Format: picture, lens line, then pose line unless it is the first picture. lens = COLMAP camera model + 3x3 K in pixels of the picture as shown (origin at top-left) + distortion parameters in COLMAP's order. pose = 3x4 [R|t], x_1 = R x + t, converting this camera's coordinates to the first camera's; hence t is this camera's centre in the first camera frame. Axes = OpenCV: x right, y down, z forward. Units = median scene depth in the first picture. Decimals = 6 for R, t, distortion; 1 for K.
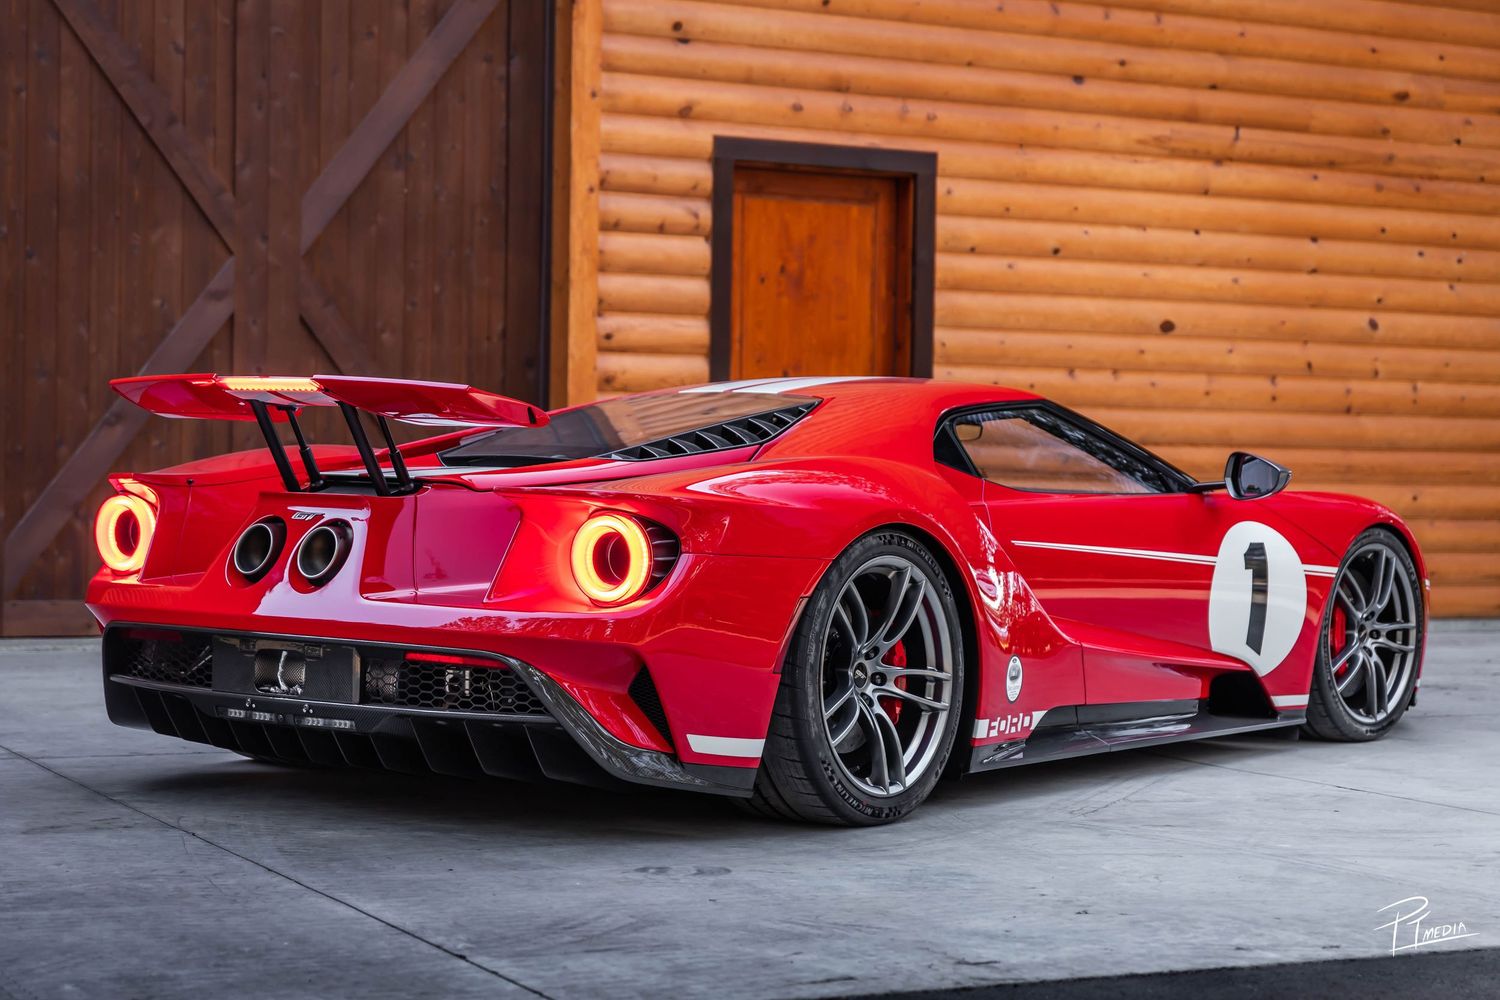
lens RADIAL K [[2760.2, 0, 793.9], [0, 2760.2, 568.7], [0, 0, 1]] dist [-0.000849, 0.273068]
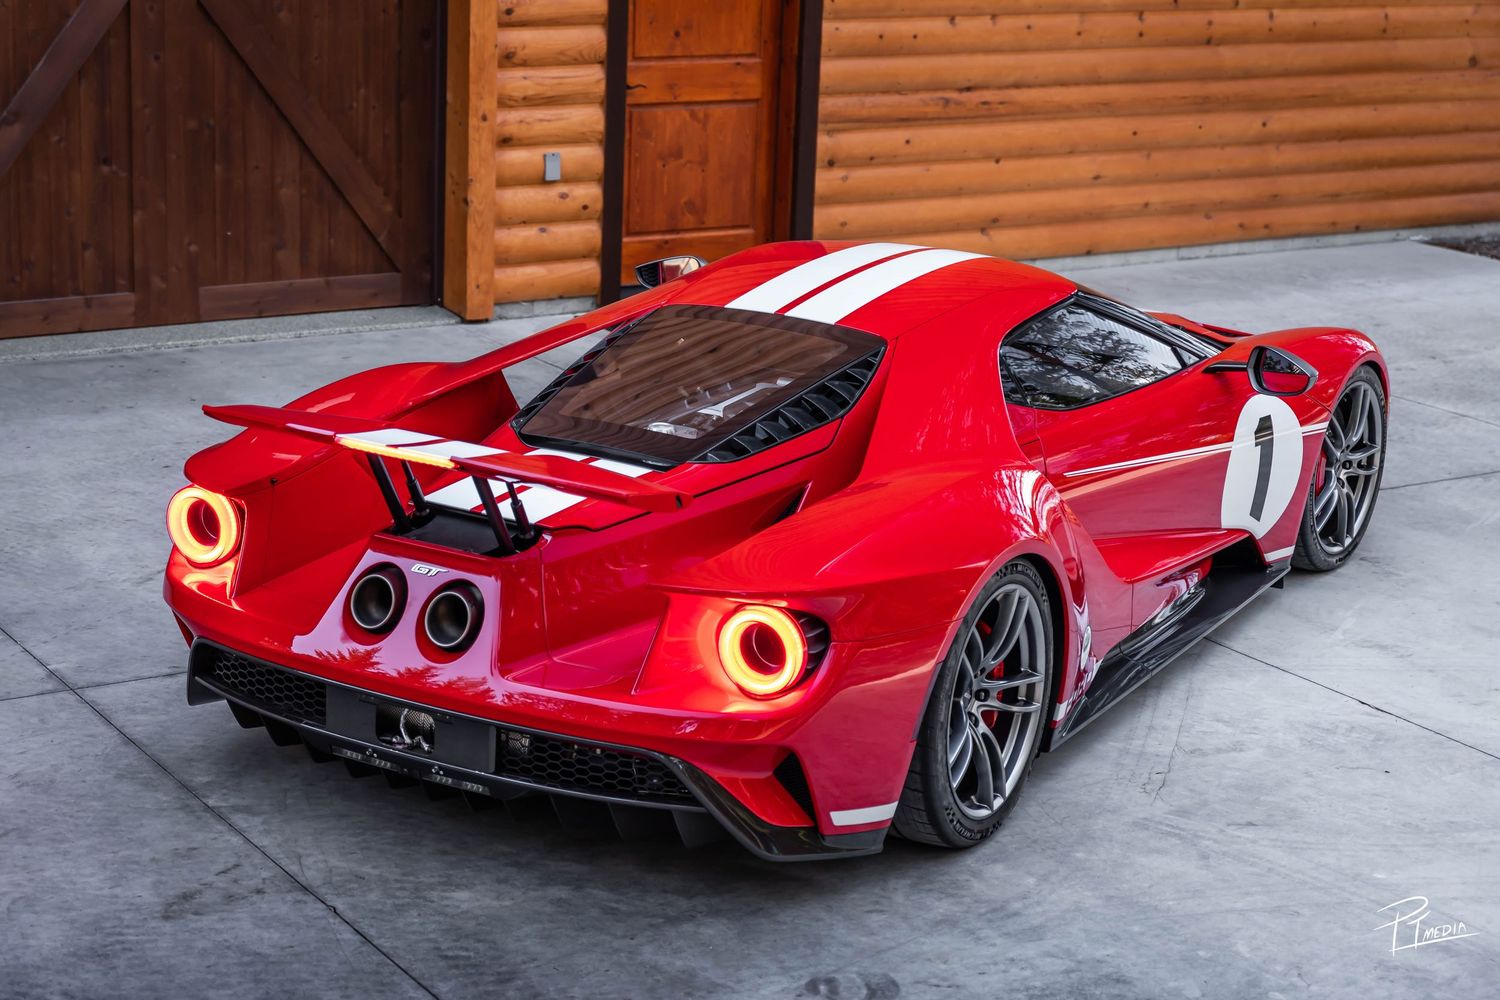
lens RADIAL K [[2653.5, 0, 750.0], [0, 2653.5, 500.0], [0, 0, 1]] dist [-0.003548, 0.151046]
pose [[0.995279, -0.003644, 0.096989, -0.108872], [-0.017348, 0.976523, 0.214716, -0.174491], [-0.095494, -0.215384, 0.971849, 0.057607]]
